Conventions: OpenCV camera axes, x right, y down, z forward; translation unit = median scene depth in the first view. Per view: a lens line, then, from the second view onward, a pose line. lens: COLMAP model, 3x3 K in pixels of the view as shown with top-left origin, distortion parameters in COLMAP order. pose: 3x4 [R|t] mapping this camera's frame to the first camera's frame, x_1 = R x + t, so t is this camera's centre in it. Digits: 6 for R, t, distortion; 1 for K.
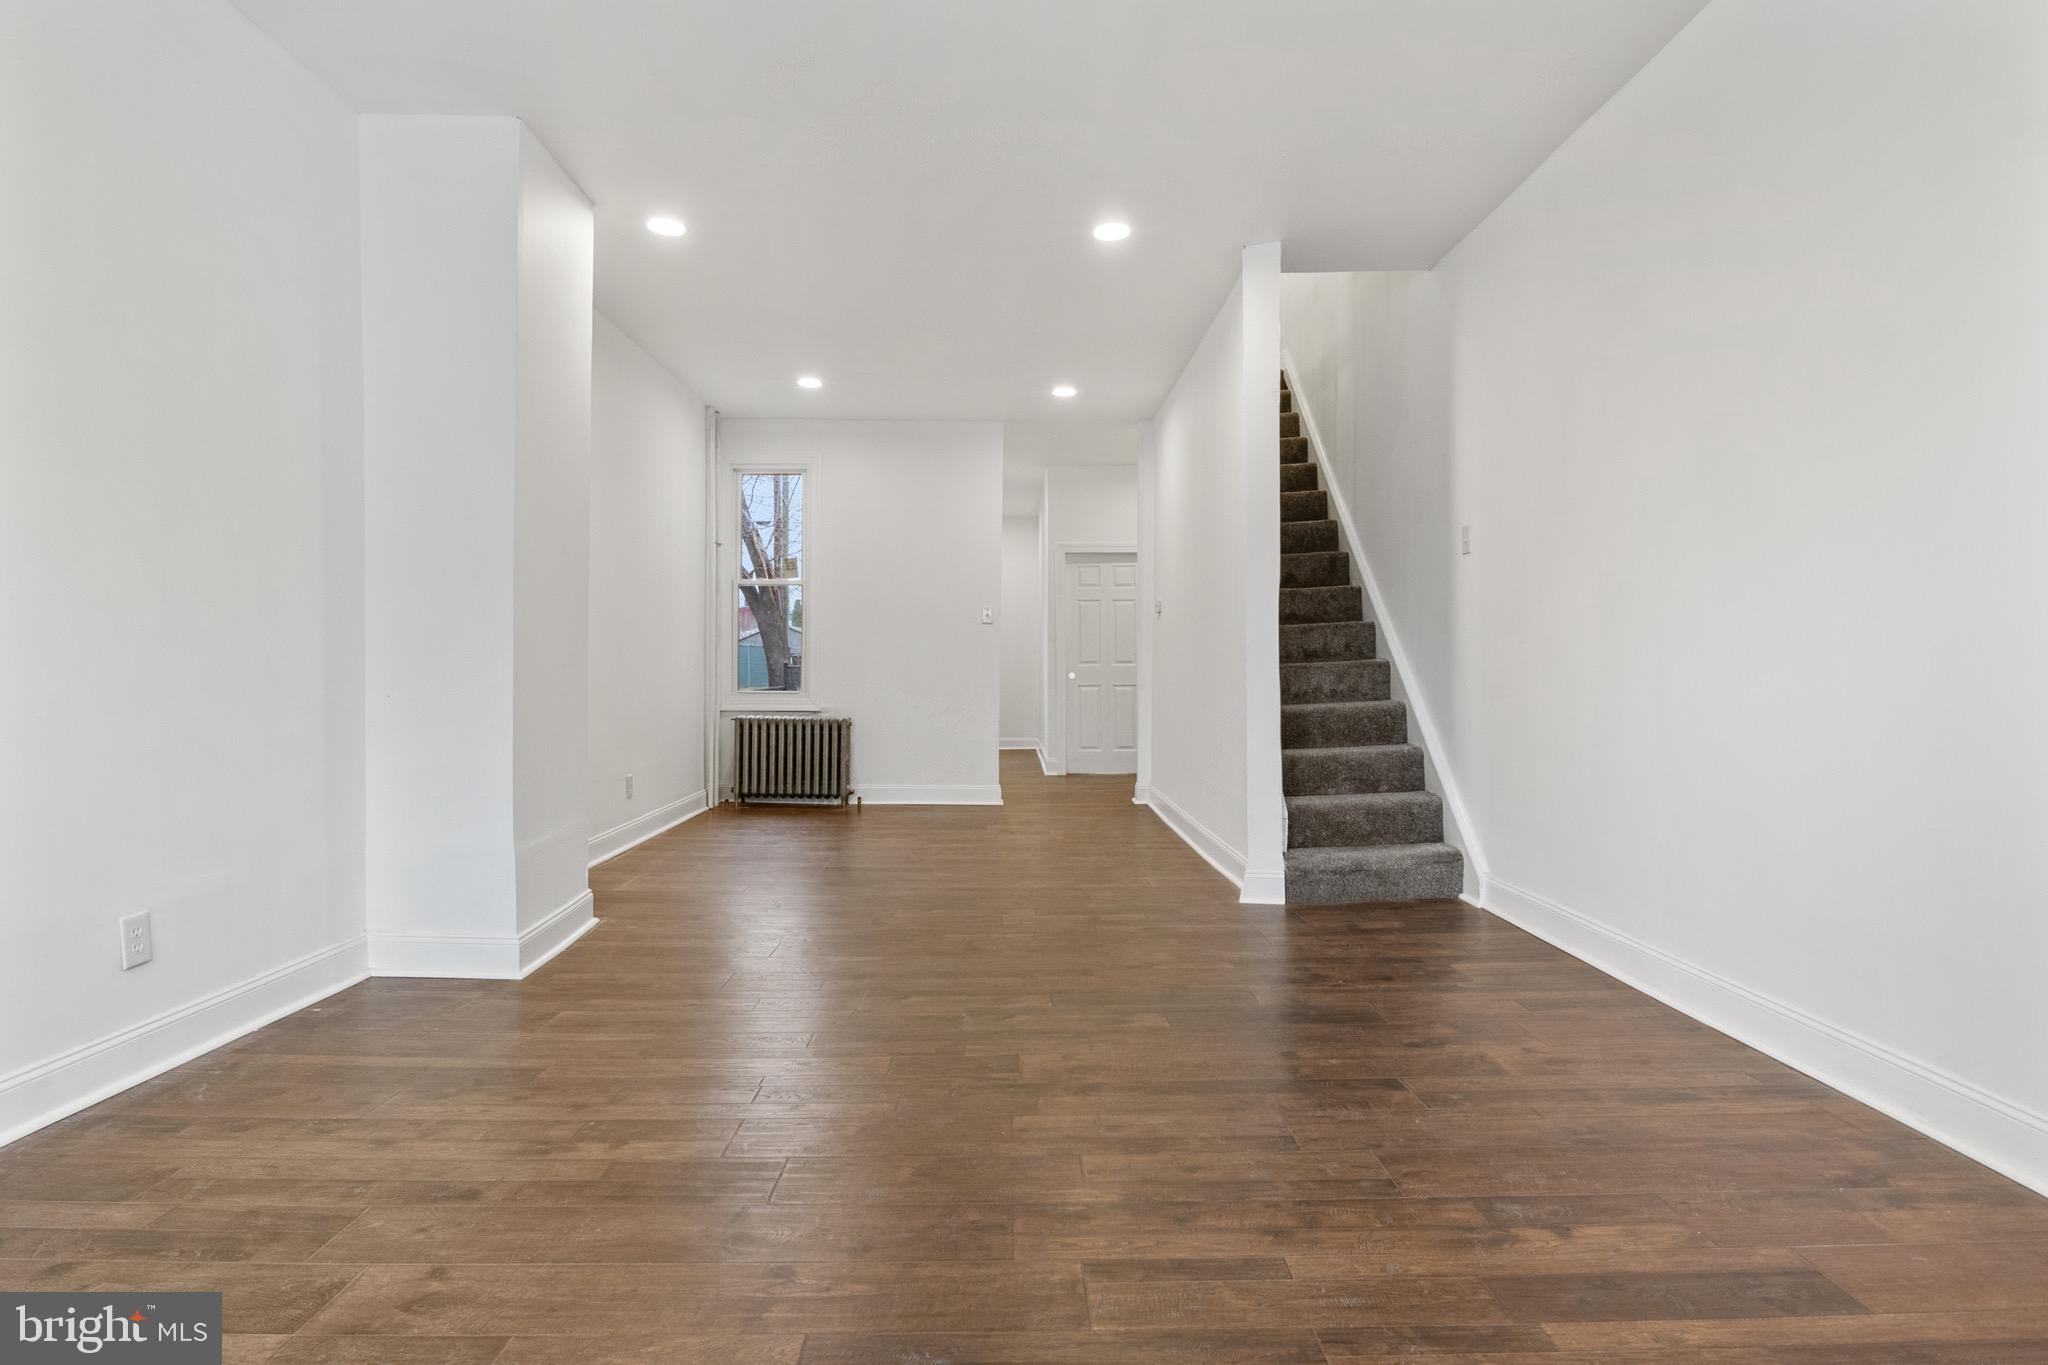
lens RADIAL K [[1025.1, 0, 1026.6], [0, 1025.1, 658.9], [0, 0, 1]] dist [-0.002015, -0.000262]
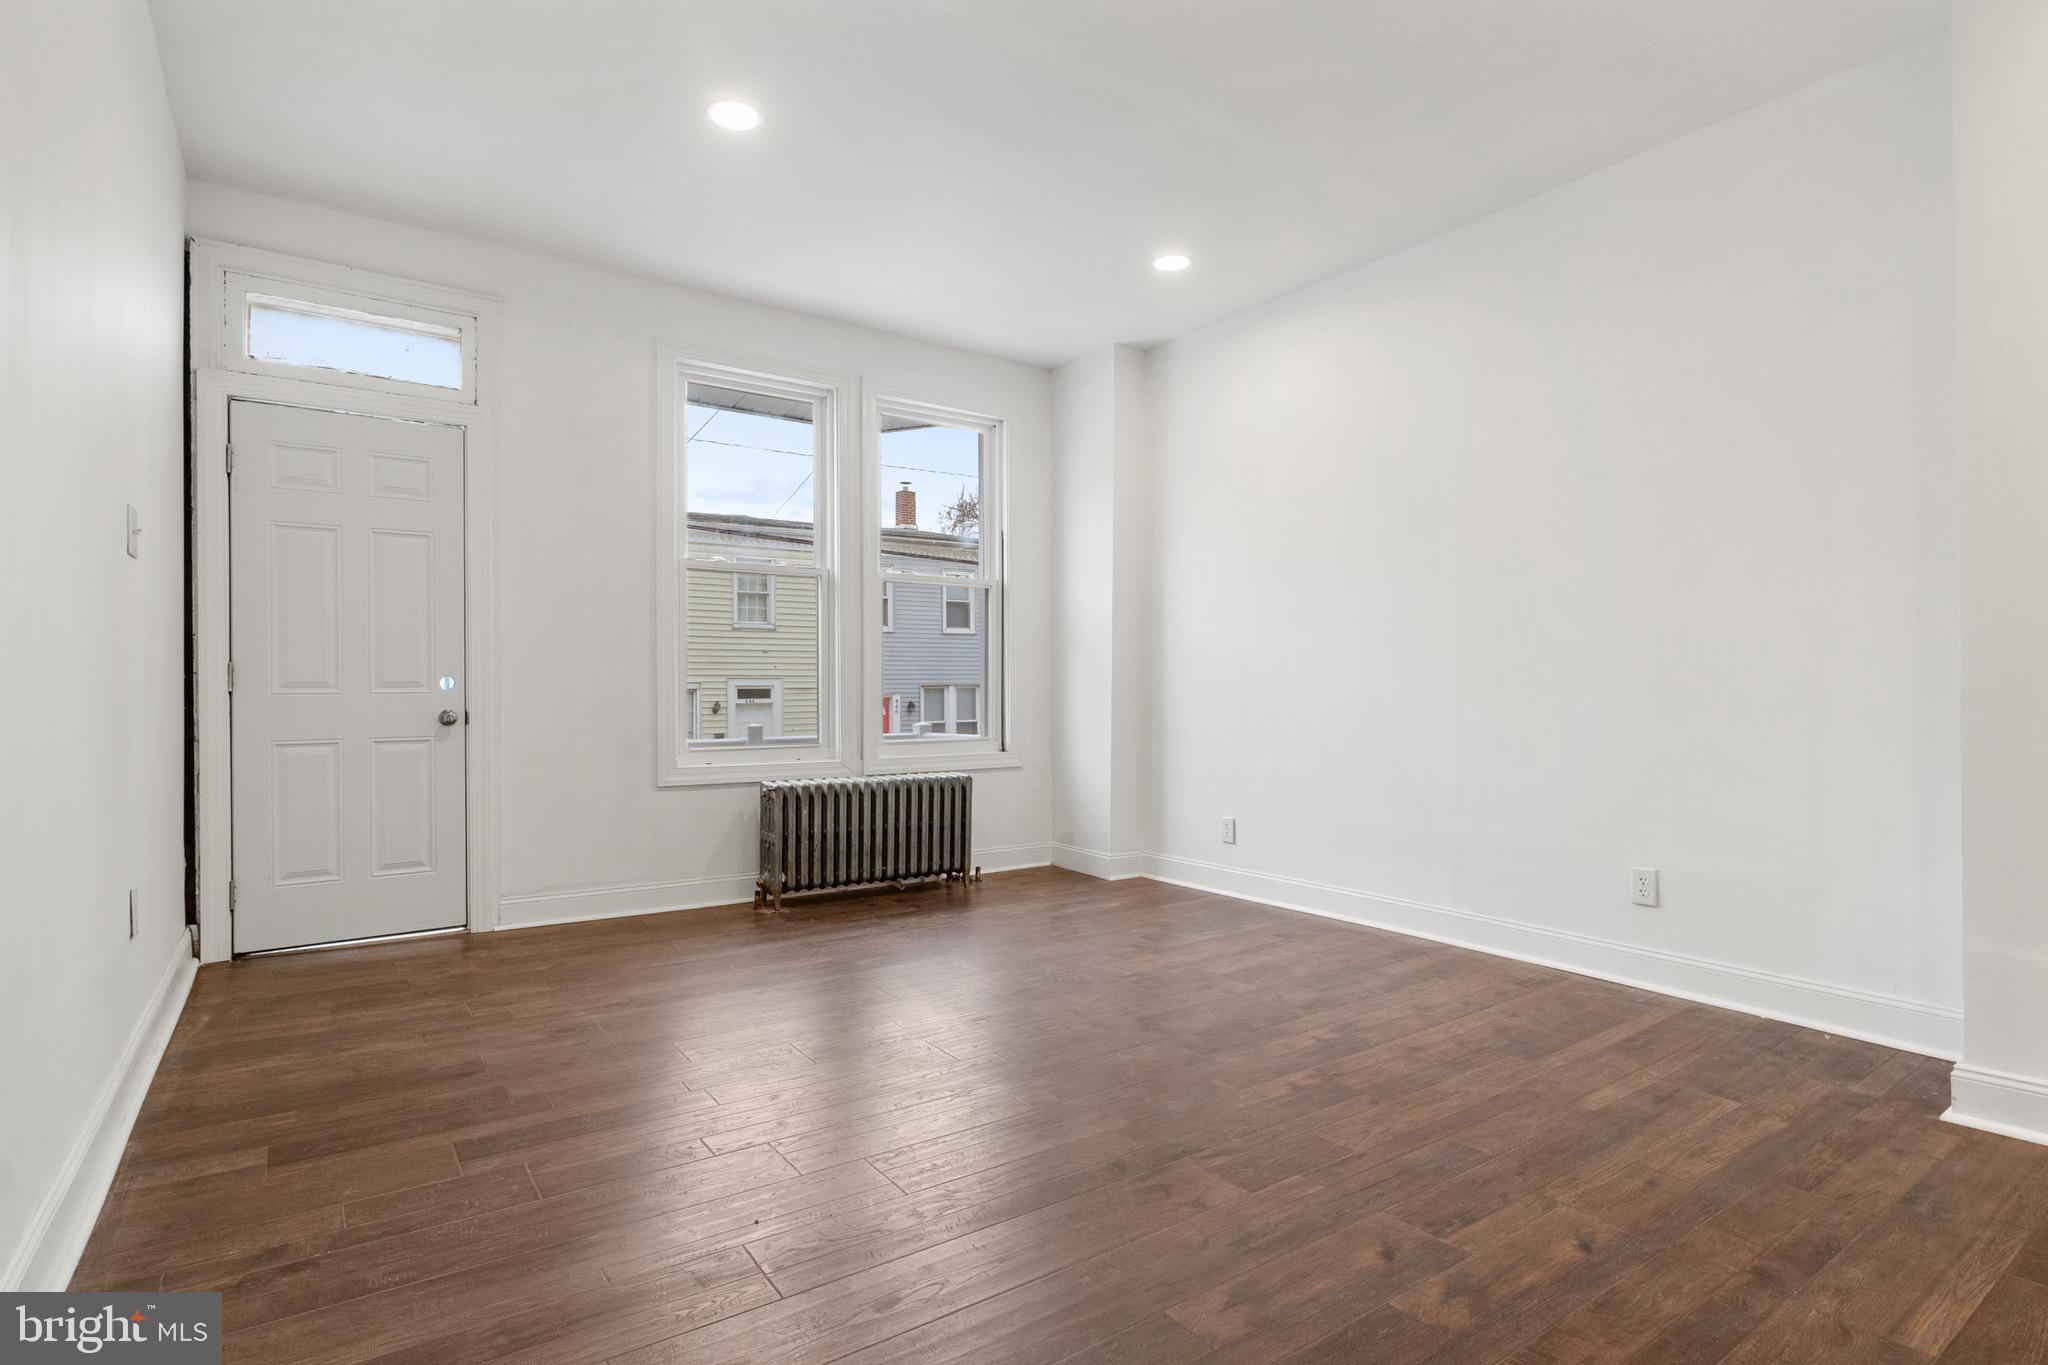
lens RADIAL K [[1020.4, 0, 1014.2], [0, 1020.4, 692.6], [0, 0, 1]] dist [-0.004004, -0.000742]
pose [[-0.829566, 0.000257, -0.558408, 0.641972], [0.006359, 0.999939, -0.008987, 0.015066], [0.558372, -0.011006, -0.829518, 1.732544]]
